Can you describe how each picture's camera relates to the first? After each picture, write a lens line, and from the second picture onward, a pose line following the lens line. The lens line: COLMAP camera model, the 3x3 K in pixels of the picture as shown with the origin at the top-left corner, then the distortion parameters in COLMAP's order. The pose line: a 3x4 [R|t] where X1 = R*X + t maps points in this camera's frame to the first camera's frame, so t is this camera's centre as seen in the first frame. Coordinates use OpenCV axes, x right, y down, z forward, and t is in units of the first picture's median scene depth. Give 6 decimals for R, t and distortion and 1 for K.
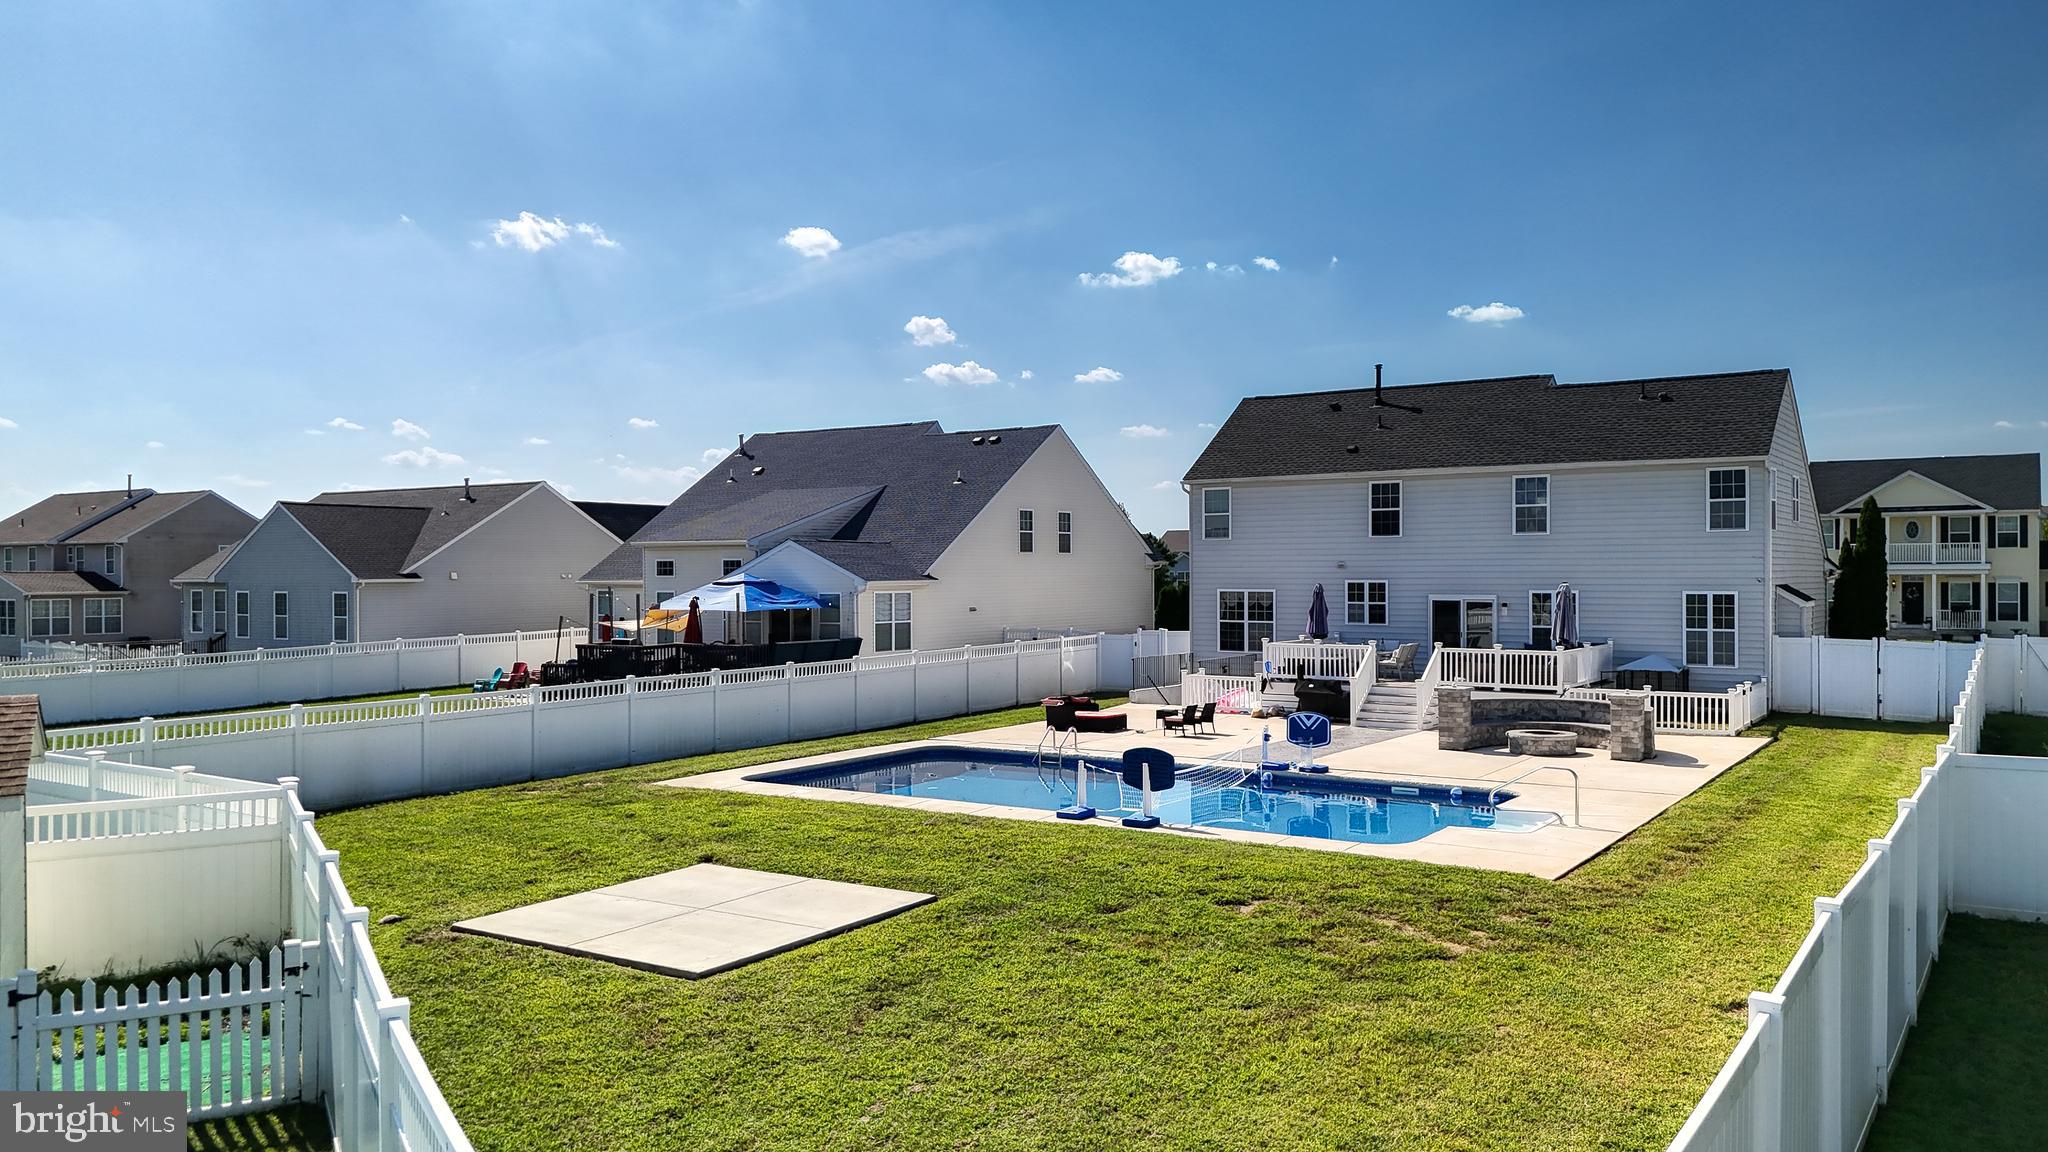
lens RADIAL K [[1509.7, 0, 1024.0], [0, 1509.7, 576.0], [0, 0, 1]] dist [0.100131, -0.126522]
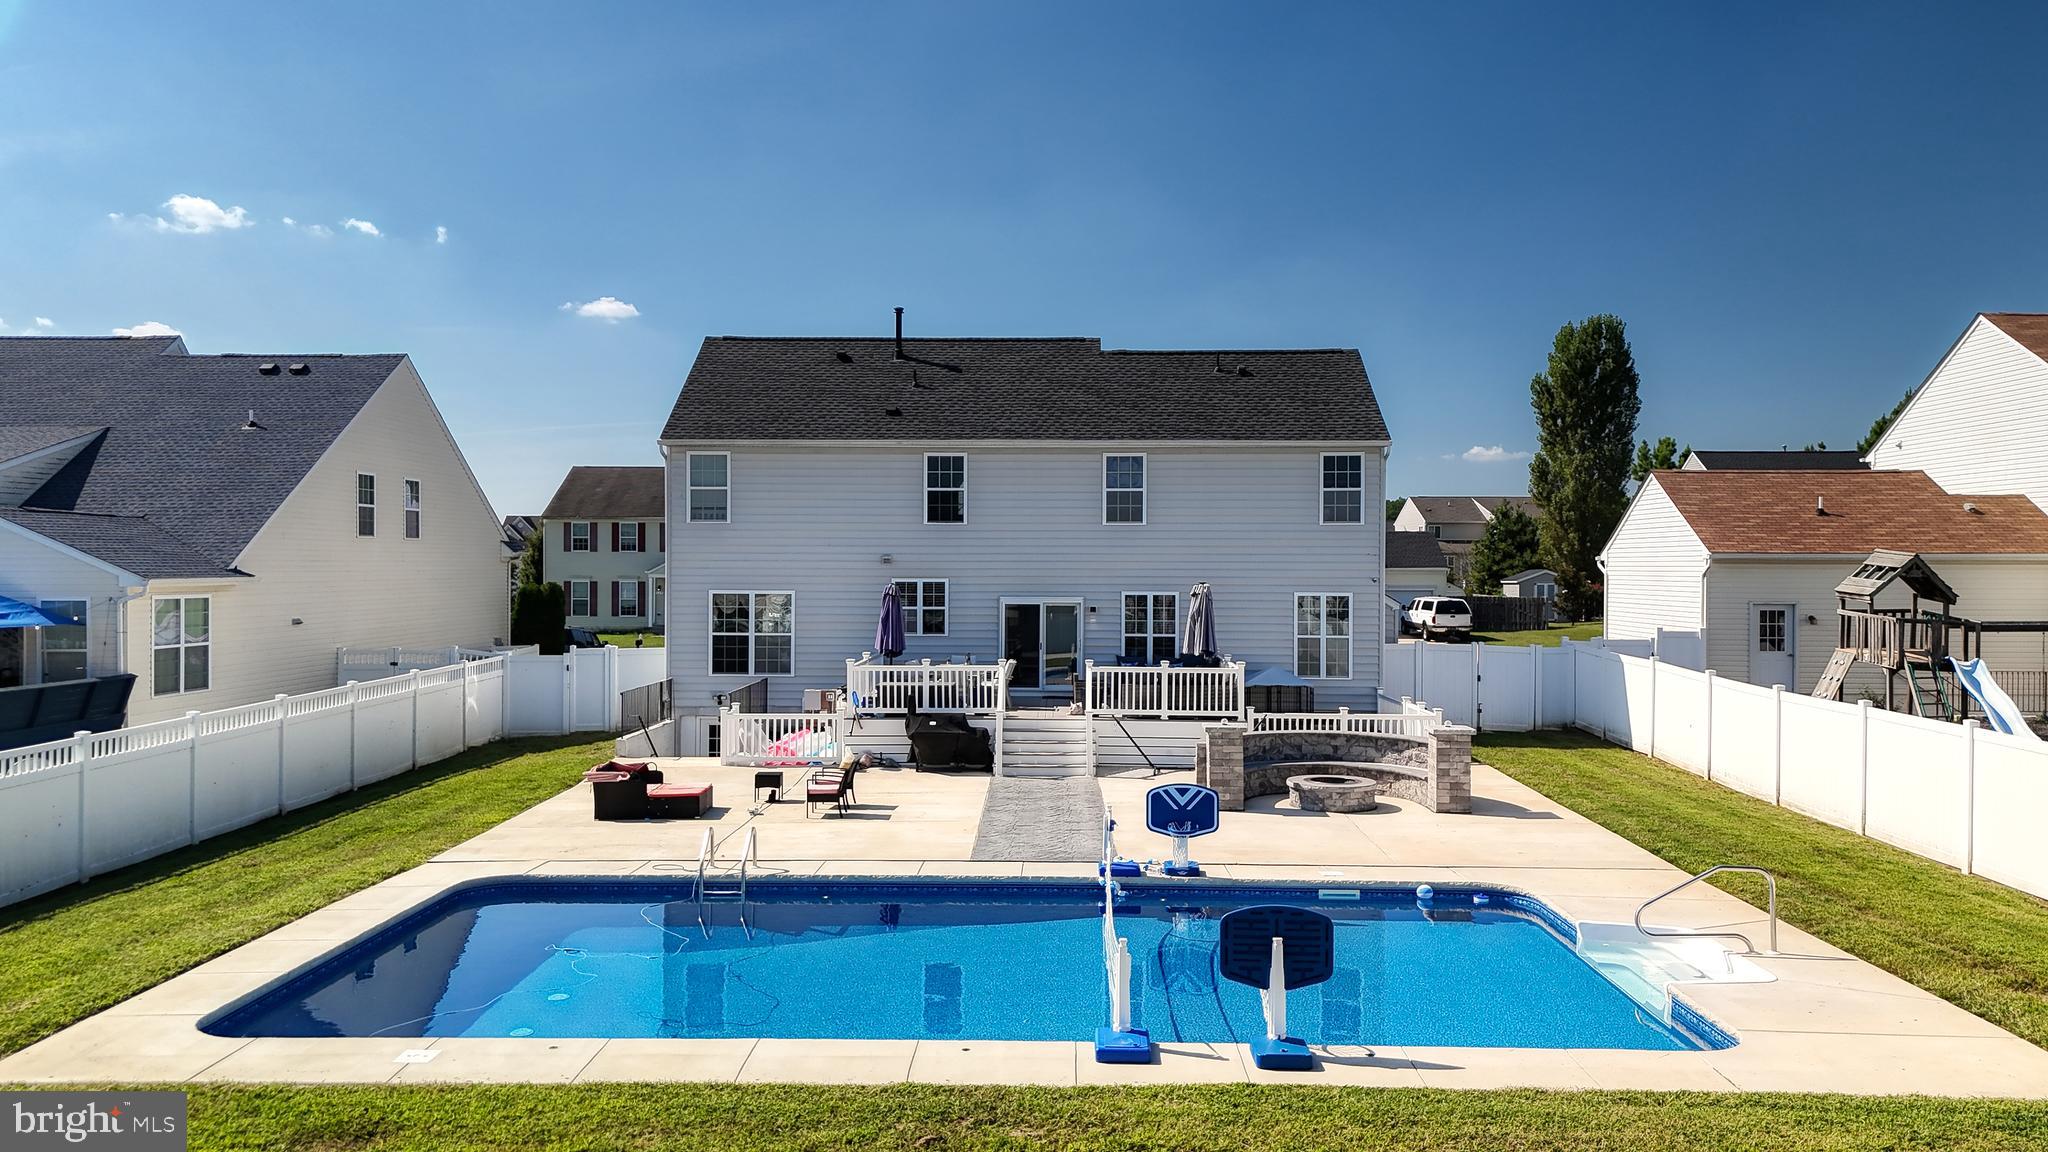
lens RADIAL K [[1505.1, 0, 1024.0], [0, 1505.1, 576.0], [0, 0, 1]] dist [0.155117, -0.227581]
pose [[0.847194, 0.002549, 0.531278, -0.155704], [-0.004440, 0.999988, 0.002281, -0.000787], [-0.531265, -0.004291, 0.847195, 0.343805]]
